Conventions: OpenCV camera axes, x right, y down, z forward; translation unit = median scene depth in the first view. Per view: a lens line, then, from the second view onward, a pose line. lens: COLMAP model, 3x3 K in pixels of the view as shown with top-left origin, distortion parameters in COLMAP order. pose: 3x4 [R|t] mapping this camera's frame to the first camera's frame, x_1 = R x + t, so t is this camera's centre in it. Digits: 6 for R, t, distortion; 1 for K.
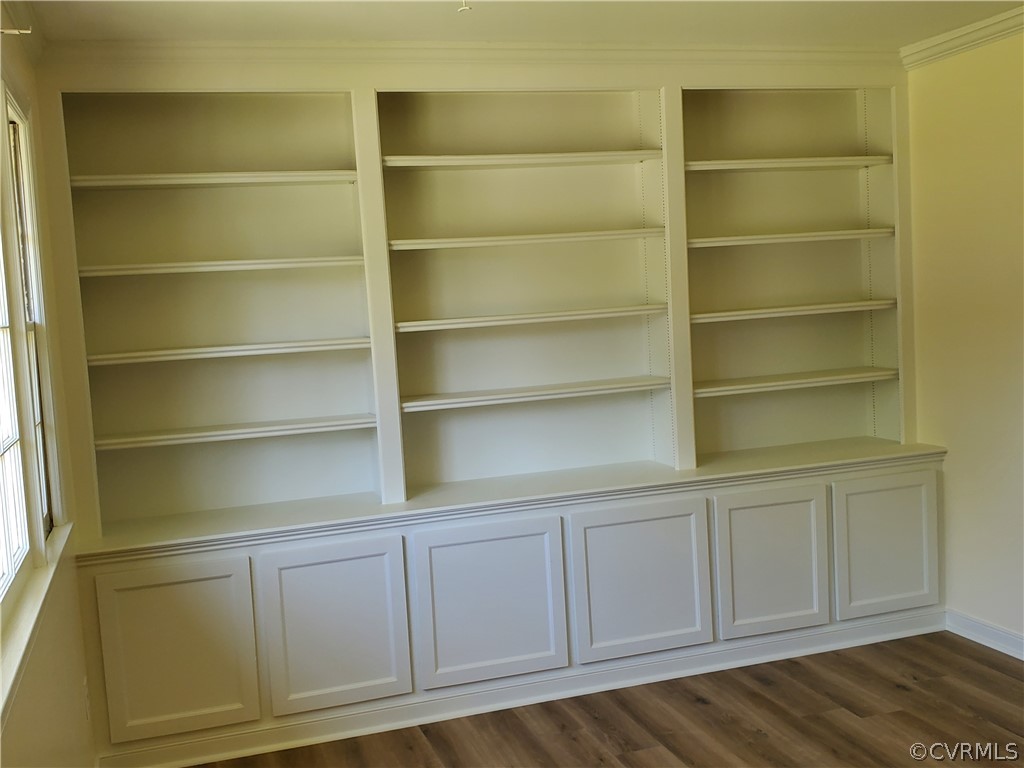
lens RADIAL K [[1068.1, 0, 512.0], [0, 1068.1, 384.0], [0, 0, 1]] dist [0.024990, -0.023914]
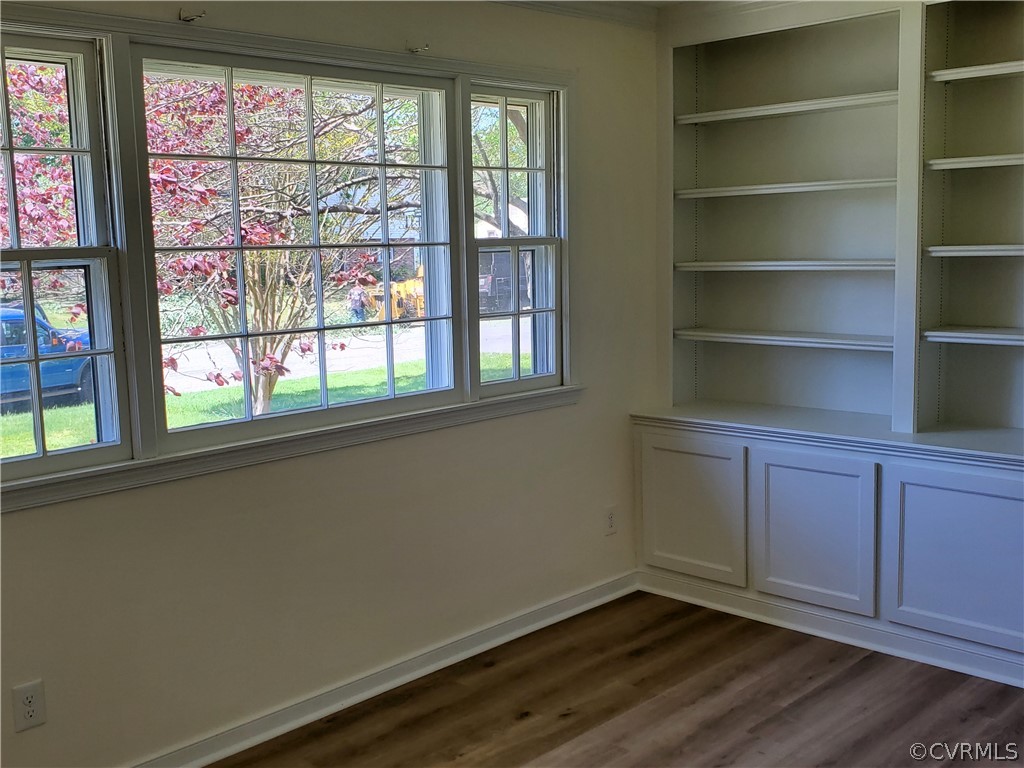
lens RADIAL K [[1068.1, 0, 512.0], [0, 1068.1, 384.0], [0, 0, 1]] dist [0.024990, -0.023914]
pose [[0.481753, 0.160244, -0.861531, 0.588567], [-0.080814, 0.987073, 0.138405, -0.041570], [0.872573, 0.002946, 0.488476, 0.214831]]
